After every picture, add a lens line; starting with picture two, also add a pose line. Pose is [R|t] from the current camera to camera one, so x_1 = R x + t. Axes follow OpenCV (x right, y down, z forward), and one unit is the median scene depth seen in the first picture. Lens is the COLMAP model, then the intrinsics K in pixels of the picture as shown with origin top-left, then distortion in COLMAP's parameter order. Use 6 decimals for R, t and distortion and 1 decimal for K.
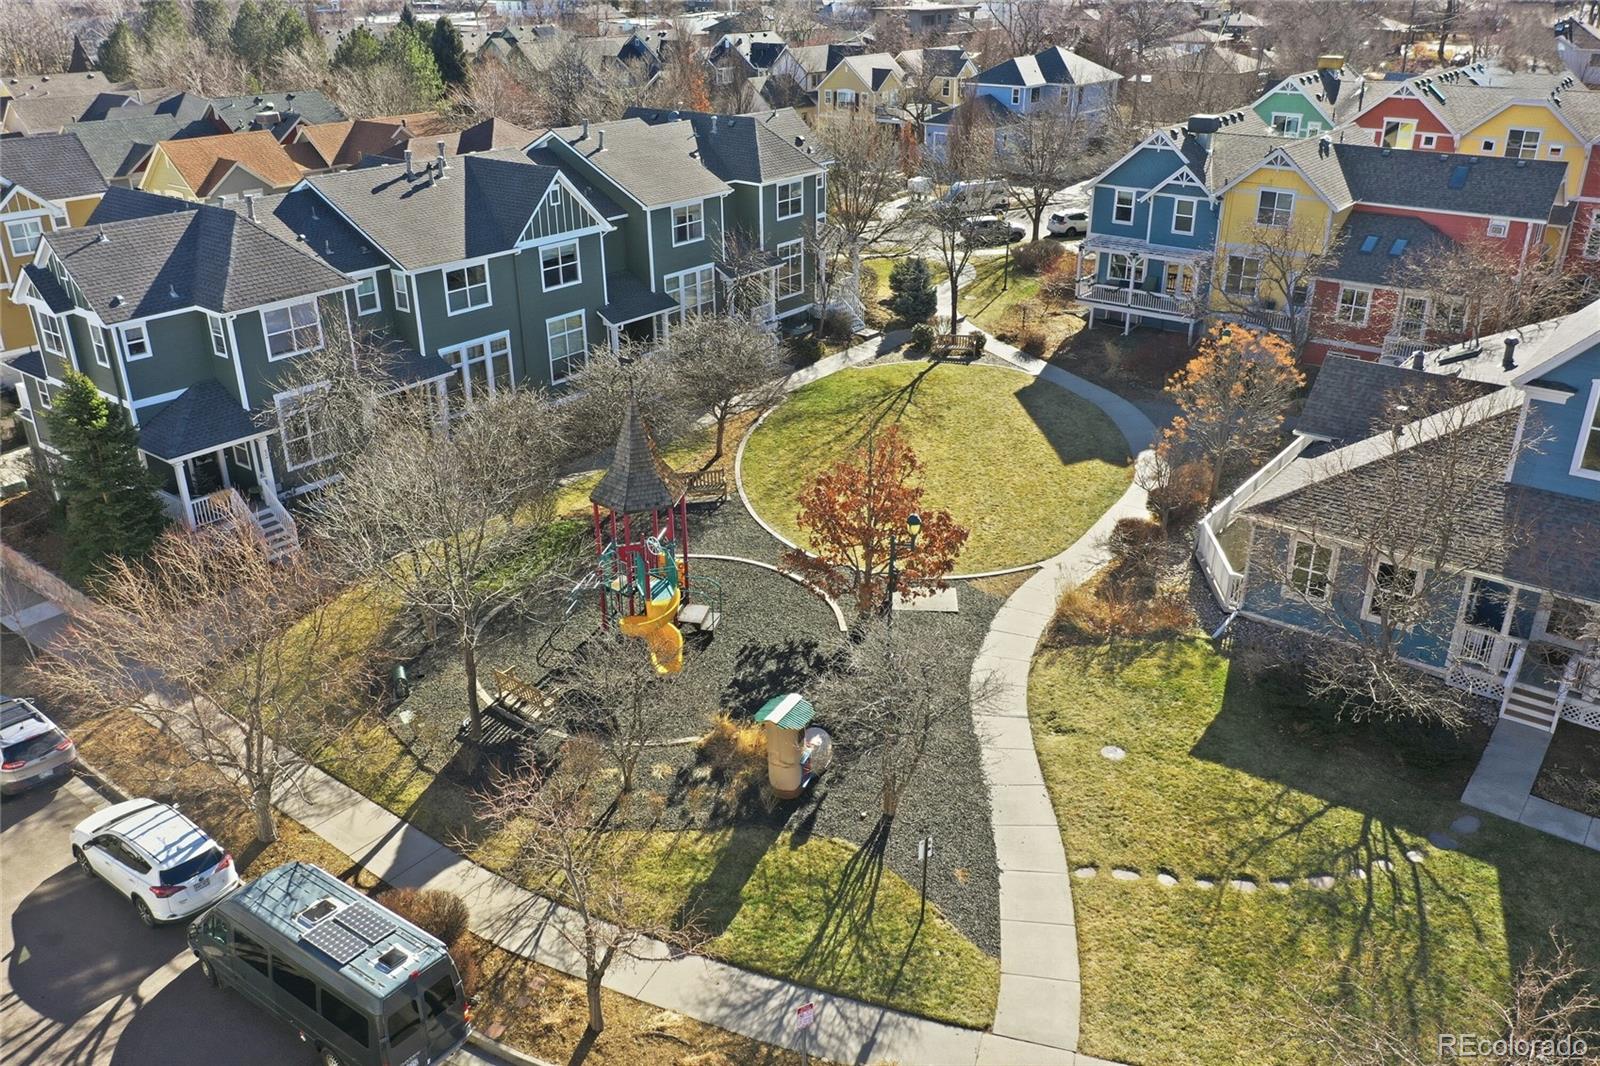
lens RADIAL K [[1258.3, 0, 795.6], [0, 1258.3, 534.7], [0, 0, 1]] dist [-0.003823, 0.003567]
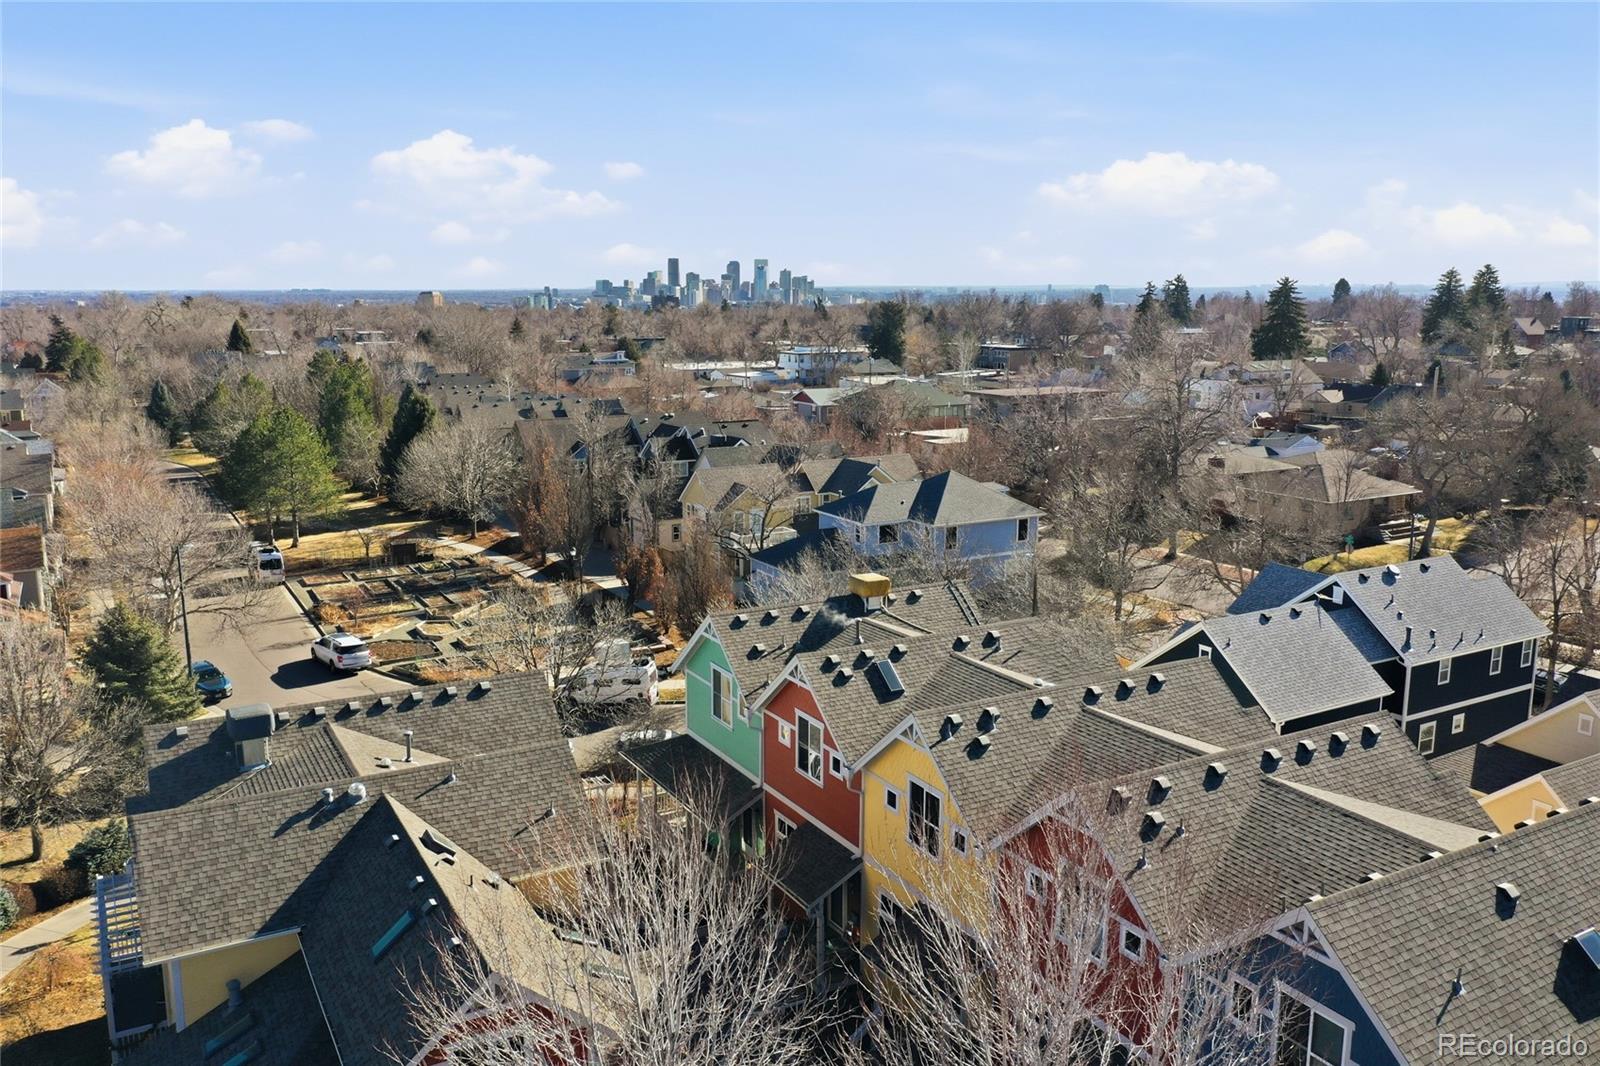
lens RADIAL K [[1258.3, 0, 795.6], [0, 1258.3, 534.7], [0, 0, 1]] dist [-0.003823, 0.003567]
pose [[0.923295, 0.080315, -0.375599, 0.992886], [-0.167493, 0.964207, -0.205551, -0.424485], [0.345647, 0.252694, 0.903700, 0.674172]]
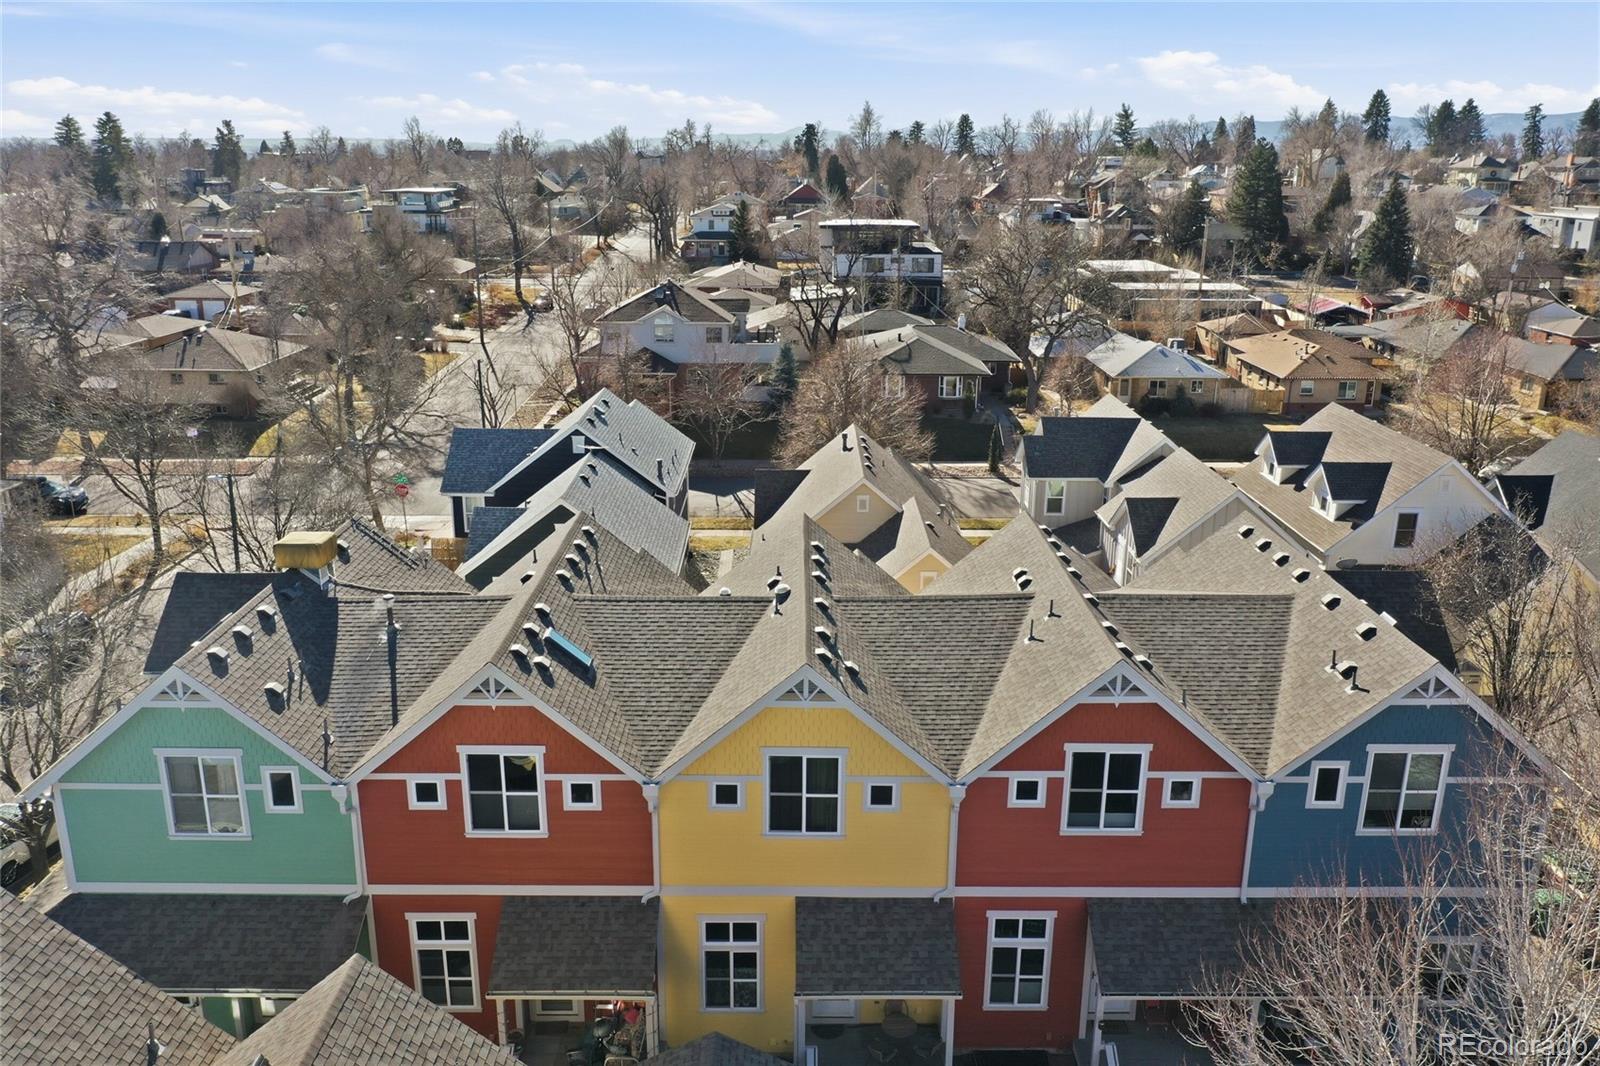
lens RADIAL K [[1258.3, 0, 795.6], [0, 1258.3, 534.7], [0, 0, 1]] dist [-0.003823, 0.003567]
pose [[0.787365, -0.168439, 0.593030, 0.495457], [0.248922, 0.966911, -0.055861, -0.507193], [-0.563998, 0.191602, 0.803241, 0.932604]]
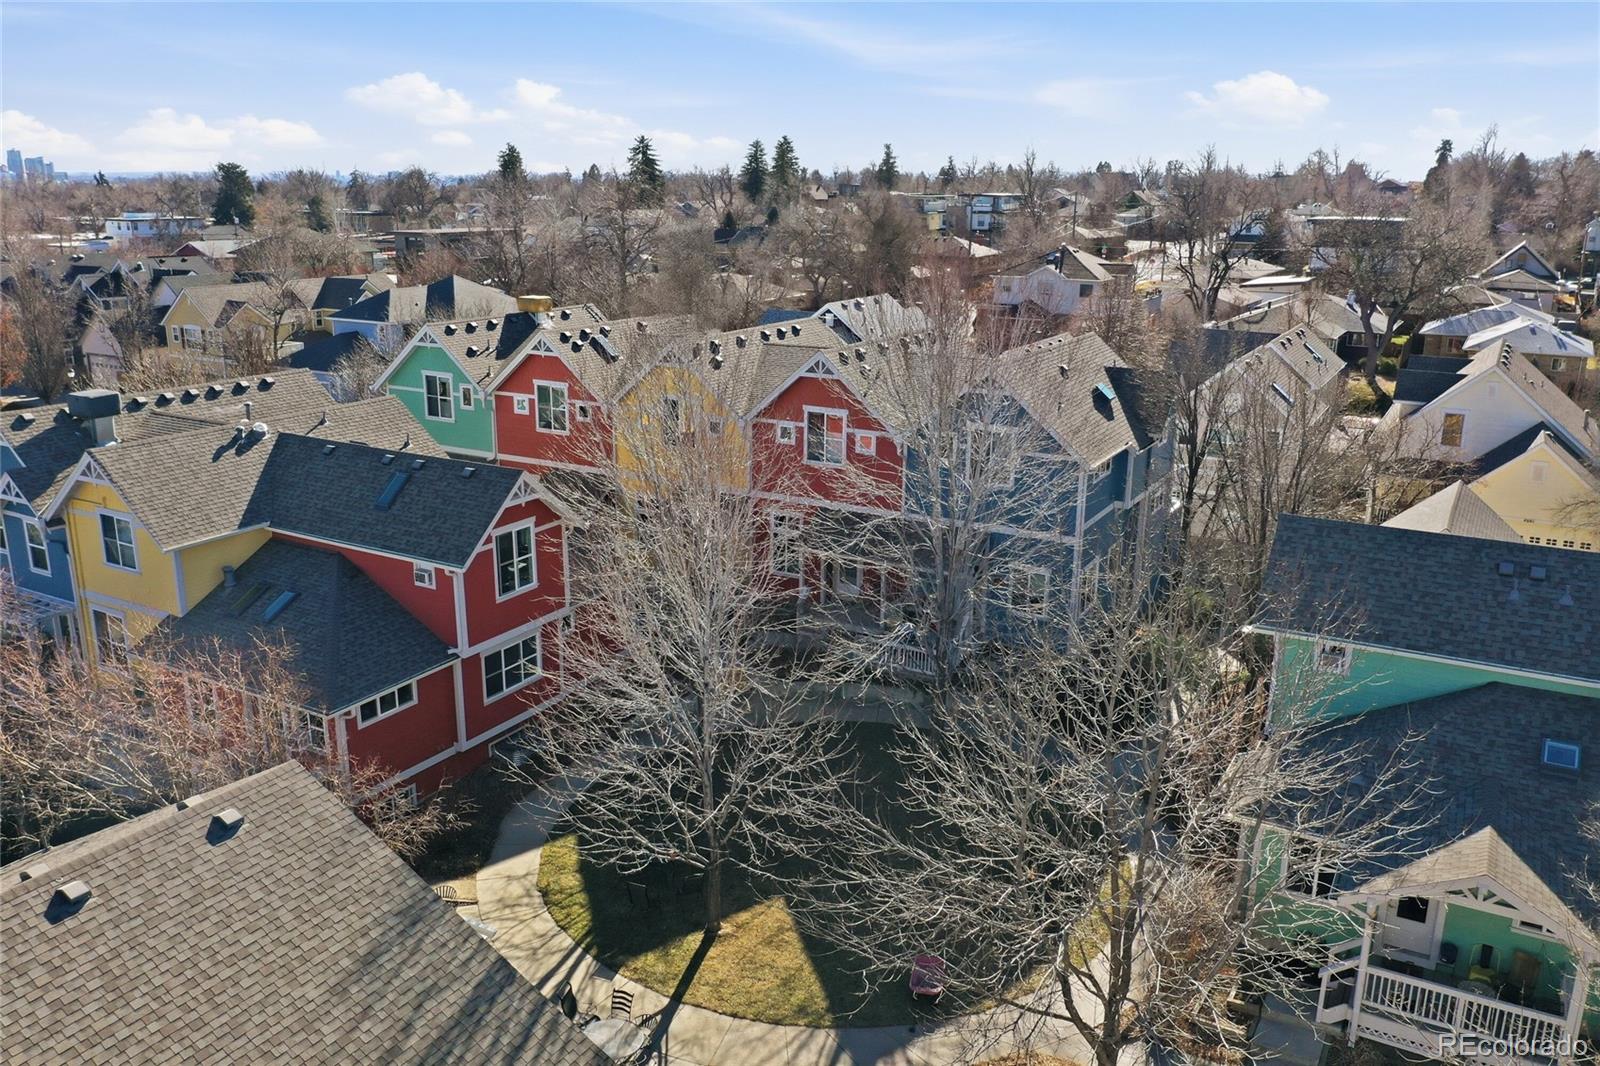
lens RADIAL K [[1274.3, 0, 814.5], [0, 1274.3, 510.4], [0, 0, 1]] dist [-0.030015, 0.006721]
pose [[0.988343, -0.022755, 0.150535, 0.755872], [0.049262, 0.983373, -0.174790, -0.178983], [-0.144054, 0.180169, 0.973030, 0.409818]]
